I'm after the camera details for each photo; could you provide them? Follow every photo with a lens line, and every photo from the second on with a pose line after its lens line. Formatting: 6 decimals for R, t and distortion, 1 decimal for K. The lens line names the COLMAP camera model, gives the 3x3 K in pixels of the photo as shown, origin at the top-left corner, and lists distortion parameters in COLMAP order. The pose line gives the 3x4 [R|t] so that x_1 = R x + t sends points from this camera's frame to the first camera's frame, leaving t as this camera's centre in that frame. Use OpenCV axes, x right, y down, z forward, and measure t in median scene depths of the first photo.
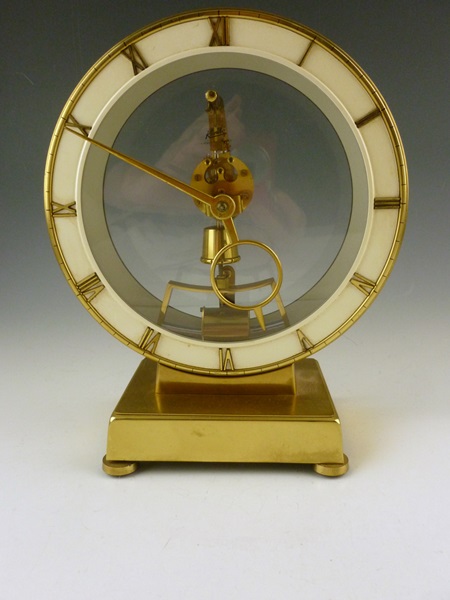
lens RADIAL K [[505.0, 0, 225.0], [0, 505.0, 300.0], [0, 0, 1]] dist [-0.074474, -0.002526]
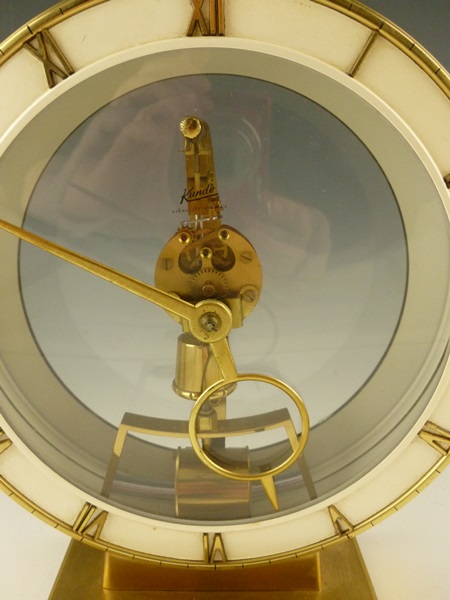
lens RADIAL K [[505.0, 0, 225.0], [0, 505.0, 300.0], [0, 0, 1]] dist [-0.074474, -0.002526]
pose [[0.999079, 0.001916, 0.042877, -0.011928], [-0.002451, 0.999920, 0.012432, -0.208008], [-0.042850, -0.012526, 0.999003, 0.409993]]
